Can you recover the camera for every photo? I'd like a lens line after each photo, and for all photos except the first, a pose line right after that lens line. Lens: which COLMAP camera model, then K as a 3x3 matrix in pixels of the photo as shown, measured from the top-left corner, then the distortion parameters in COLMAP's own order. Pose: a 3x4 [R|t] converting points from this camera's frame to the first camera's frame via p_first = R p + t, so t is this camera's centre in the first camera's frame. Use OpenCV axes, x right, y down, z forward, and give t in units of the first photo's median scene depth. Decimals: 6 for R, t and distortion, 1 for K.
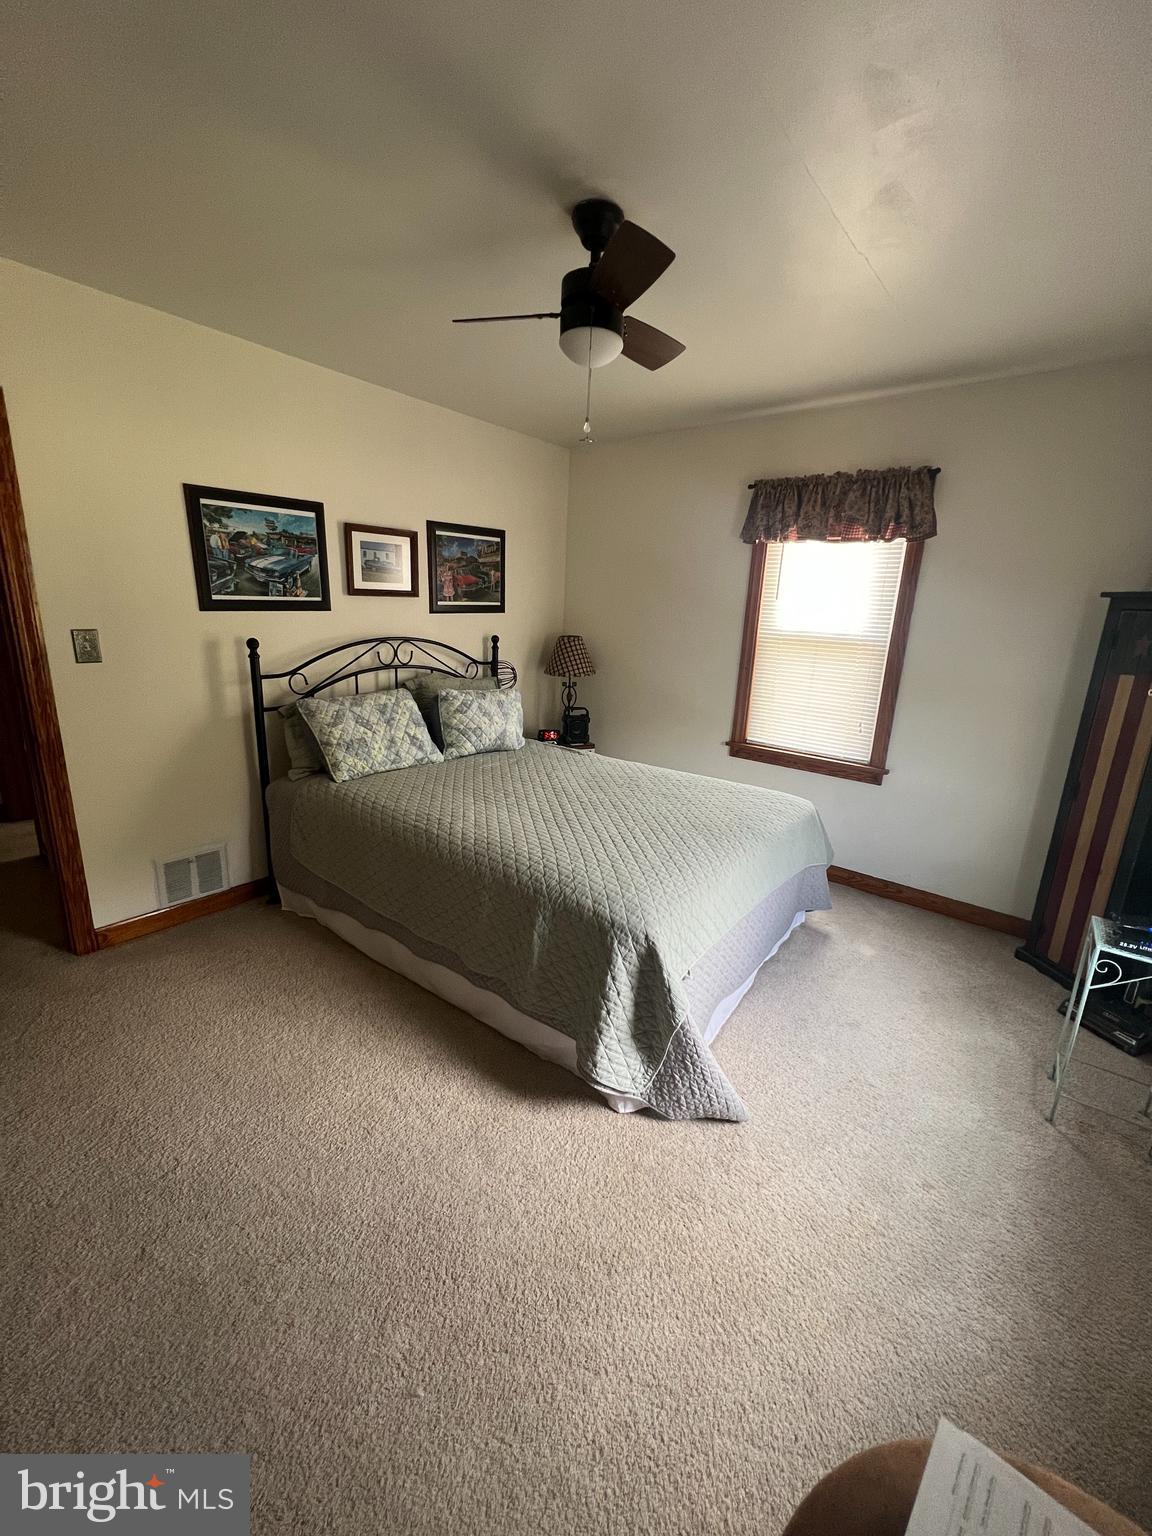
lens RADIAL K [[613.8, 0, 576.3], [0, 613.8, 767.8], [0, 0, 1]] dist [-0.000229, -0.000404]
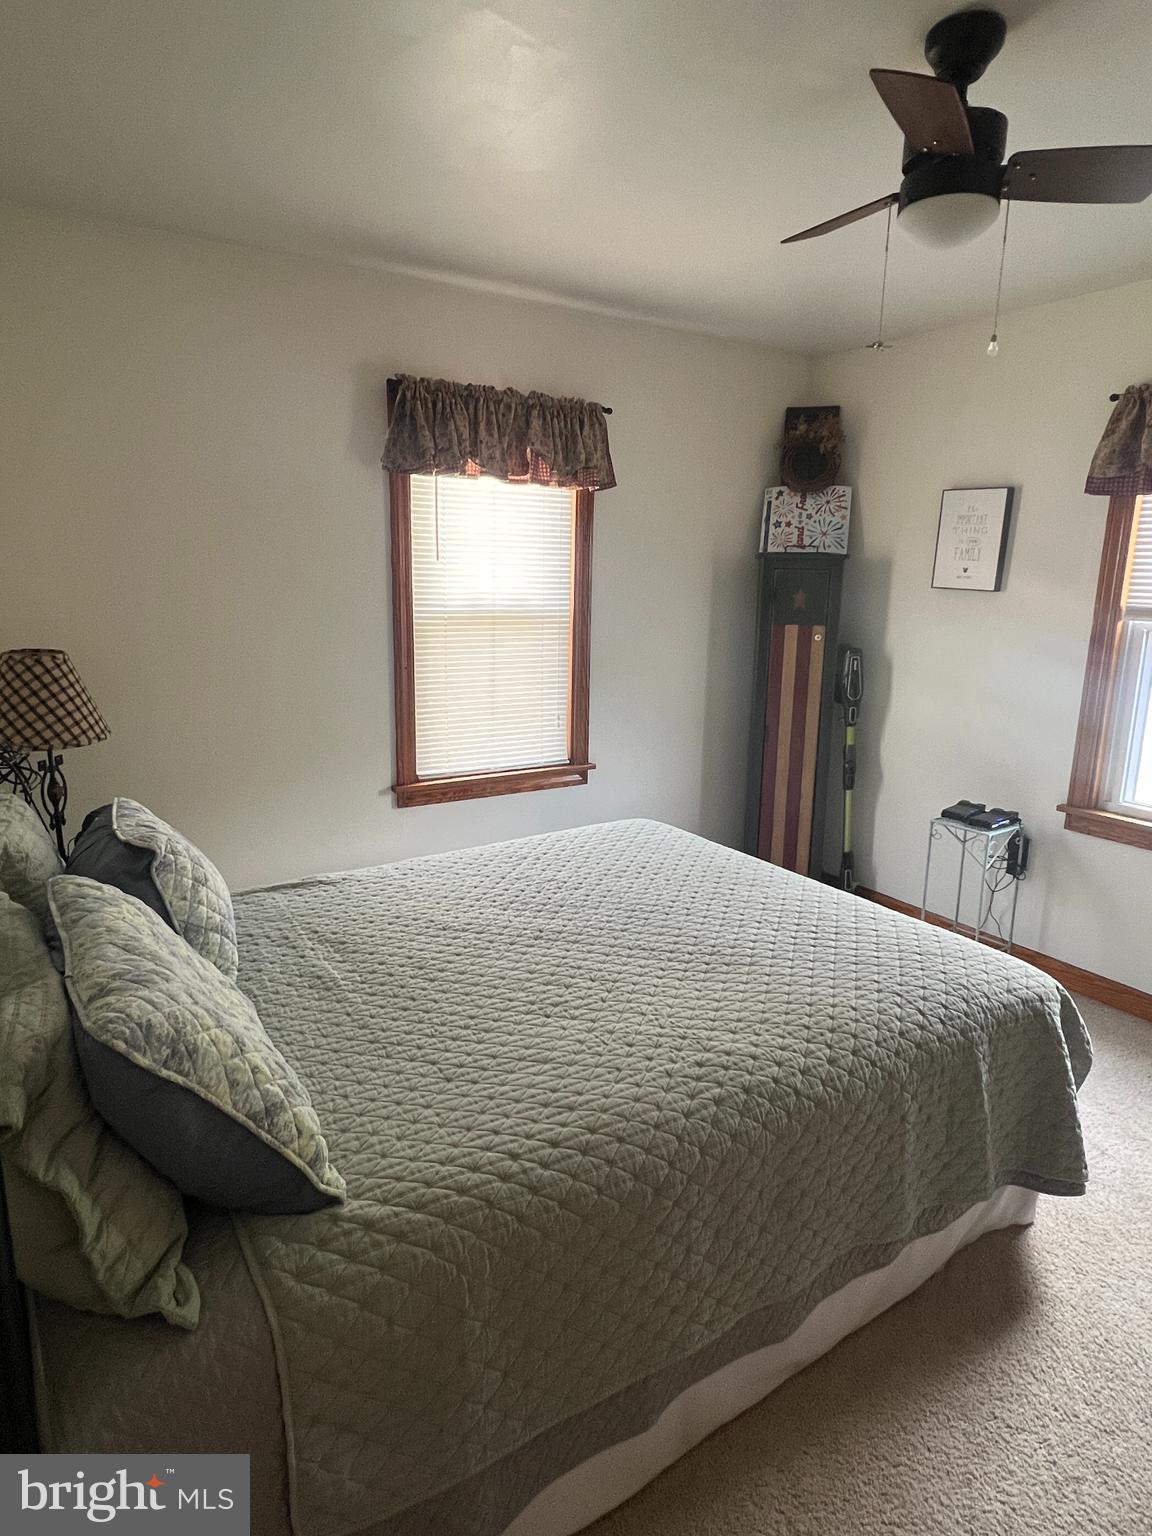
lens RADIAL K [[896.2, 0, 573.6], [0, 896.2, 766.1], [0, 0, 1]] dist [-0.004294, -0.000463]
pose [[0.327408, -0.239712, 0.913971, -0.616886], [0.236525, 0.957281, 0.166342, -0.203770], [-0.914800, 0.161716, 0.370119, 0.590535]]
